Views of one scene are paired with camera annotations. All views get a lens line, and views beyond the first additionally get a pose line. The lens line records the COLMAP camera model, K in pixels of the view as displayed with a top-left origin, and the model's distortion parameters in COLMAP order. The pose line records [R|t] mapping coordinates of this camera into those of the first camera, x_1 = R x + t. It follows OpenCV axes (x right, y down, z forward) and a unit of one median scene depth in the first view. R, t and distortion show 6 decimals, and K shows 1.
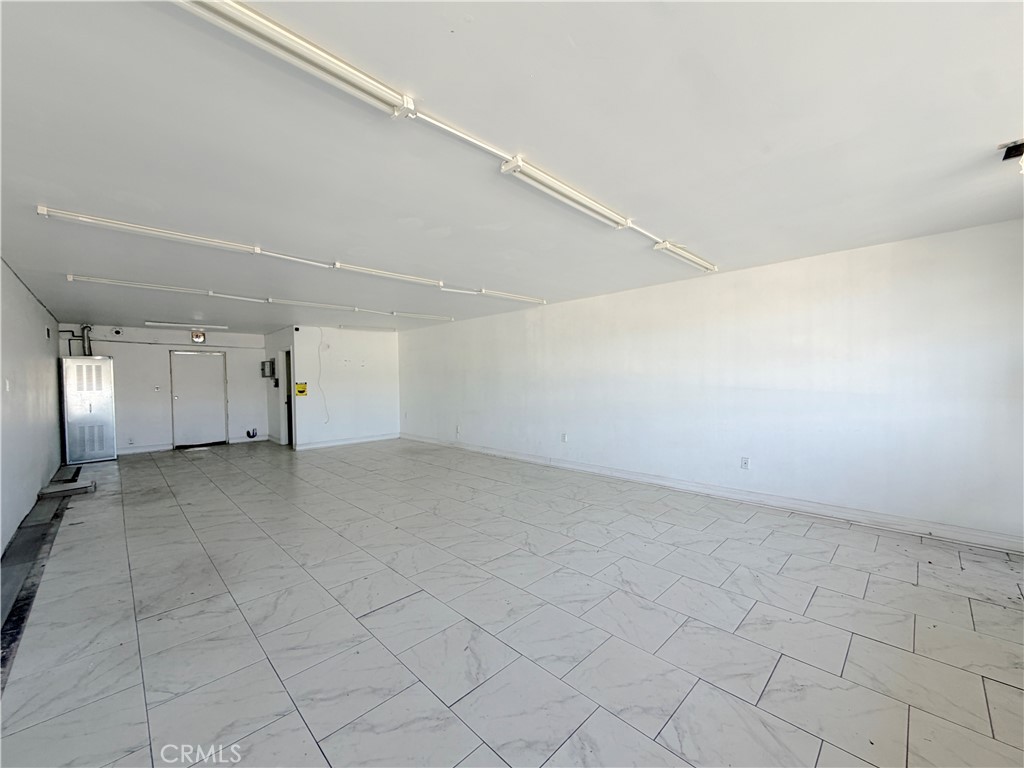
lens RADIAL K [[407.9, 0, 511.0], [0, 407.9, 386.6], [0, 0, 1]] dist [0.000853, -0.000155]
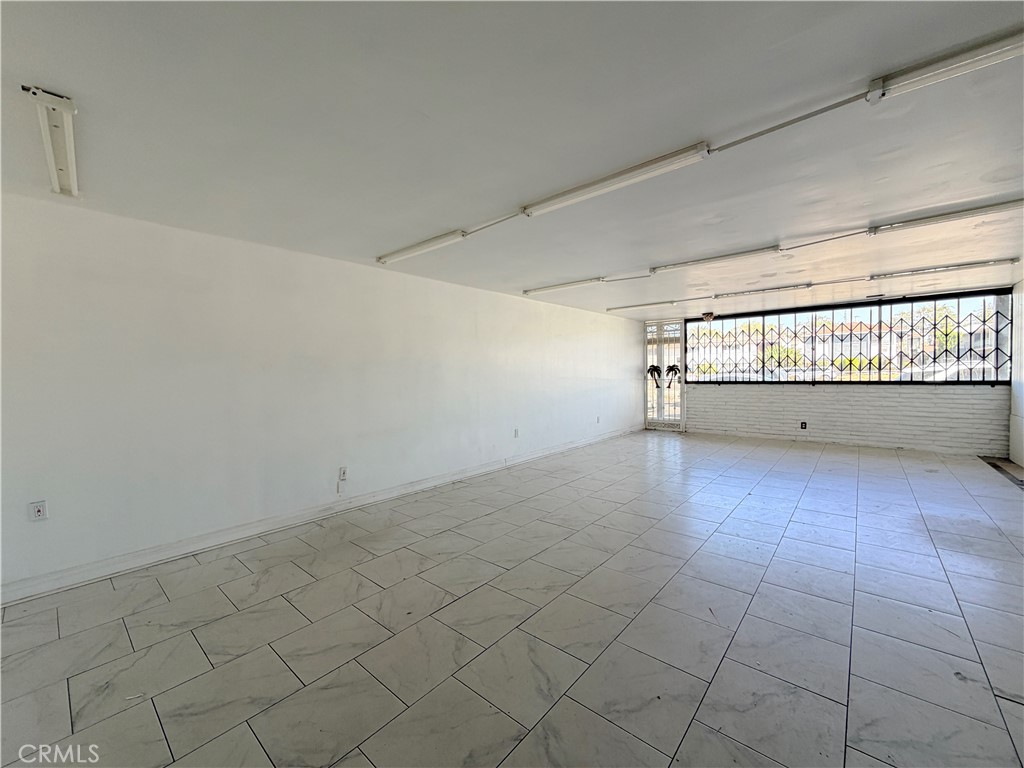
lens RADIAL K [[407.9, 0, 513.4], [0, 407.9, 385.3], [0, 0, 1]] dist [0.000853, -0.000155]
pose [[-0.086006, -0.012122, 0.996221, -0.878770], [0.038352, 0.999145, 0.015469, -0.005958], [-0.995556, 0.039537, -0.085468, 1.119741]]
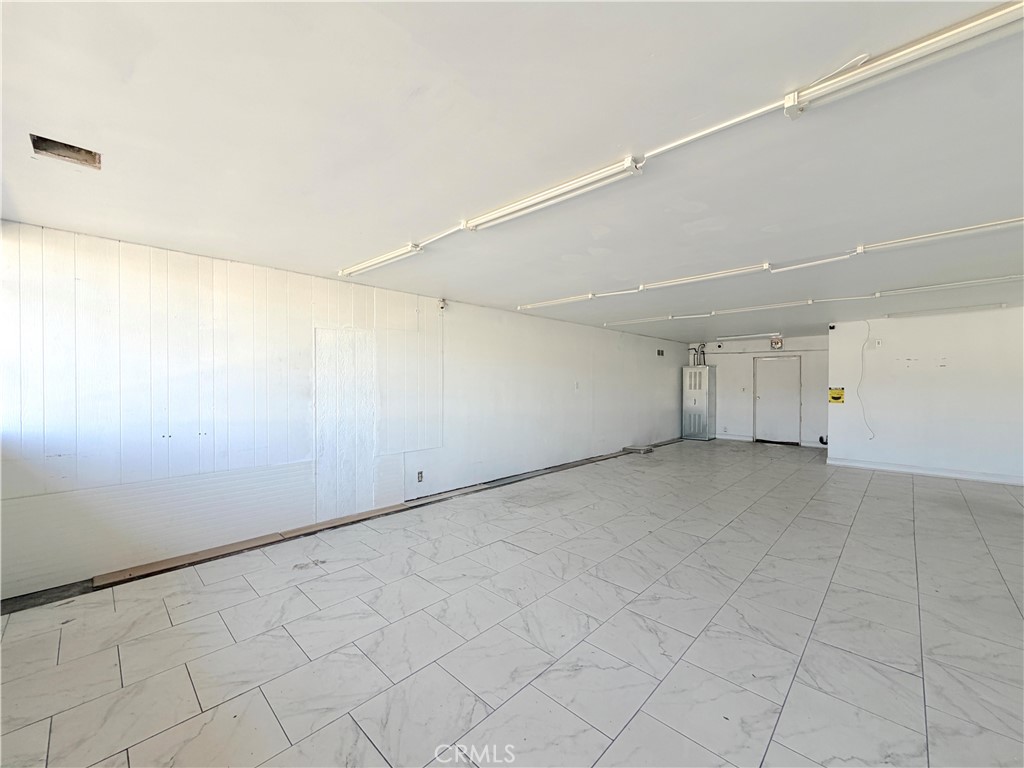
lens RADIAL K [[407.9, 0, 512.9], [0, 407.9, 385.8], [0, 0, 1]] dist [0.000853, -0.000155]
pose [[0.025343, 0.021439, -0.999449, 0.466504], [-0.022580, 0.999527, 0.020868, -0.022751], [0.999424, 0.022039, 0.025815, 0.393002]]
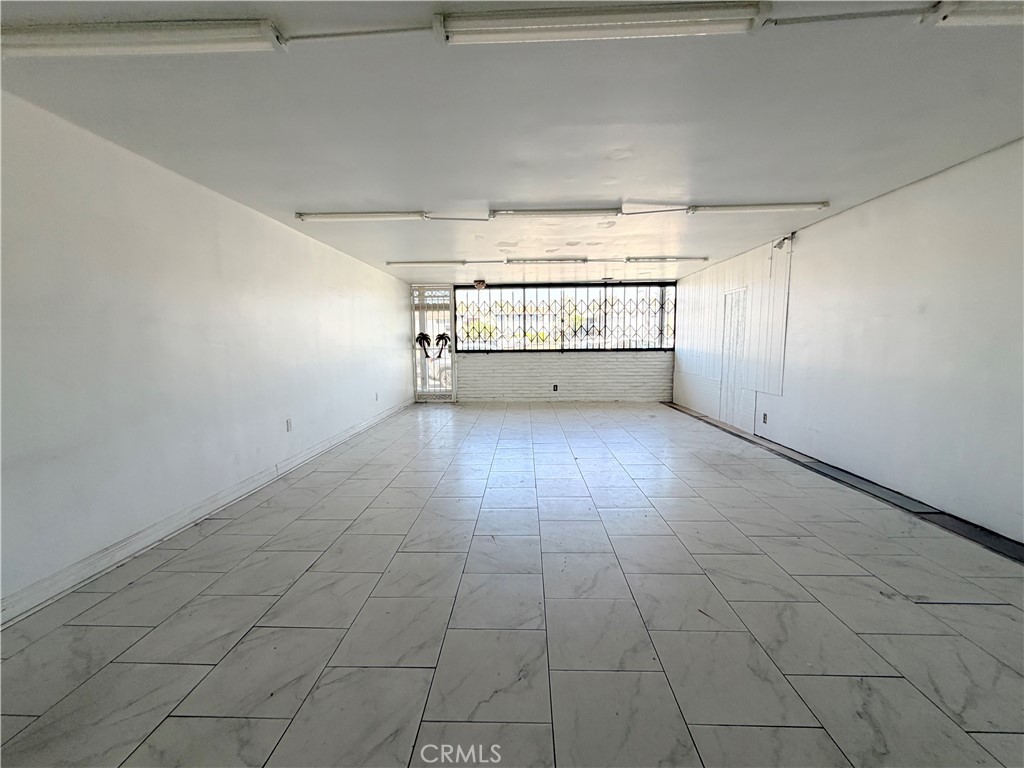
lens RADIAL K [[407.9, 0, 512.6], [0, 407.9, 385.4], [0, 0, 1]] dist [0.000853, -0.000155]
pose [[-0.688508, -0.055102, 0.723133, -0.635418], [0.036509, 0.993212, 0.110443, -0.002395], [-0.724309, 0.102442, -0.681822, 1.222732]]
